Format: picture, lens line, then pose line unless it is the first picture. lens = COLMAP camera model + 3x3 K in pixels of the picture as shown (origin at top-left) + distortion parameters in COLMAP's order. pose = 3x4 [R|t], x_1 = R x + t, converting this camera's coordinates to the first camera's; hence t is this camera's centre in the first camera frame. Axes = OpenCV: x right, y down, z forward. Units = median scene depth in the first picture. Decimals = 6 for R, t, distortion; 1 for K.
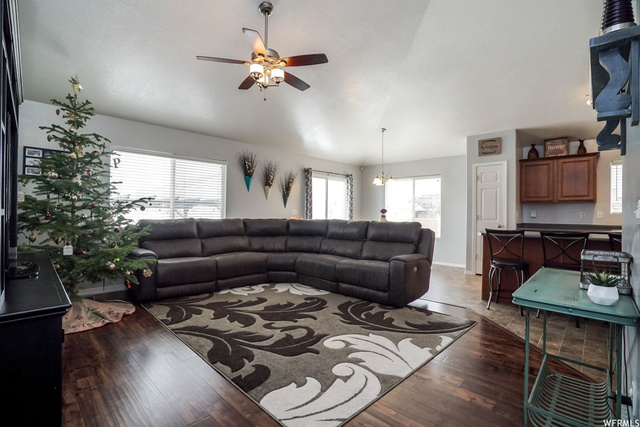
lens RADIAL K [[297.6, 0, 320.0], [0, 297.6, 213.5], [0, 0, 1]] dist [-0.052840, 0.015265]
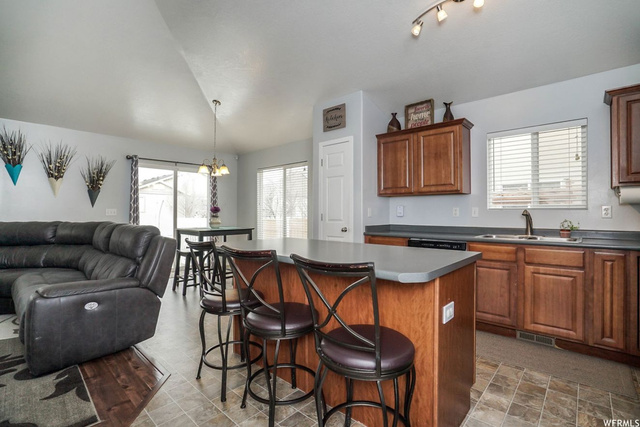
lens RADIAL K [[301.9, 0, 321.9], [0, 301.9, 213.0], [0, 0, 1]] dist [-0.073647, 0.041612]
pose [[0.999688, -0.010630, 0.022583, 0.745511], [0.010618, 0.999943, 0.000638, 0.005083], [-0.022589, -0.000398, 0.999745, 0.376878]]
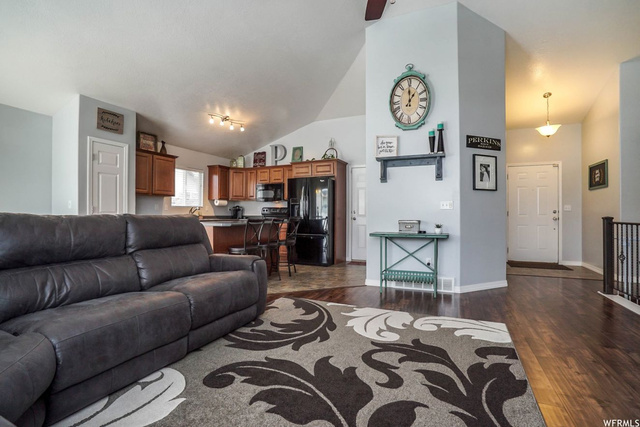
lens RADIAL K [[305.0, 0, 318.6], [0, 305.0, 213.6], [0, 0, 1]] dist [-0.057737, 0.023801]
pose [[-0.339948, -0.010250, 0.940389, -0.538675], [-0.006864, 0.999941, 0.008417, 0.019935], [-0.940419, -0.003594, -0.339998, 1.039808]]
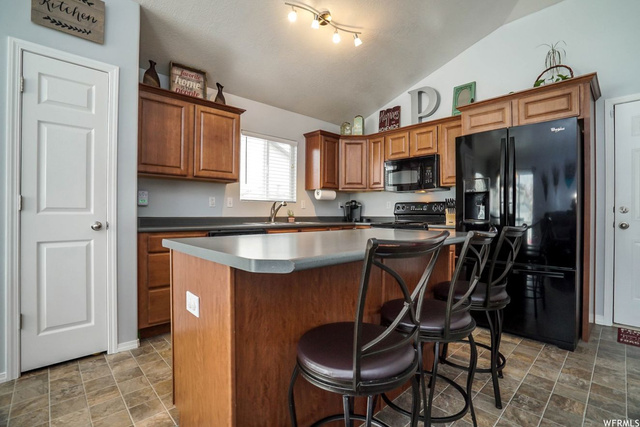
lens RADIAL K [[297.6, 0, 320.0], [0, 297.6, 213.5], [0, 0, 1]] dist [-0.052840, 0.015265]
pose [[0.047392, -0.011399, 0.998811, 0.327872], [-0.004542, 0.999922, 0.011627, 0.029393], [-0.998866, -0.005088, 0.047337, 0.937956]]
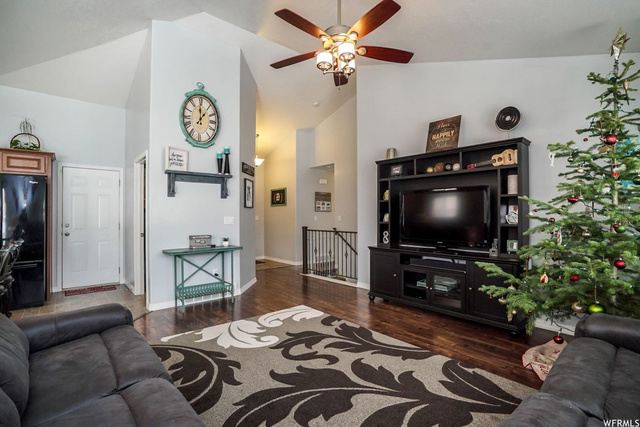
lens RADIAL K [[305.0, 0, 318.6], [0, 305.0, 213.6], [0, 0, 1]] dist [-0.057737, 0.023801]
pose [[-0.996216, -0.006446, 0.086677, -0.159203], [-0.007150, 0.999944, -0.007806, -0.024240], [-0.086622, -0.008396, -0.996206, 1.434725]]
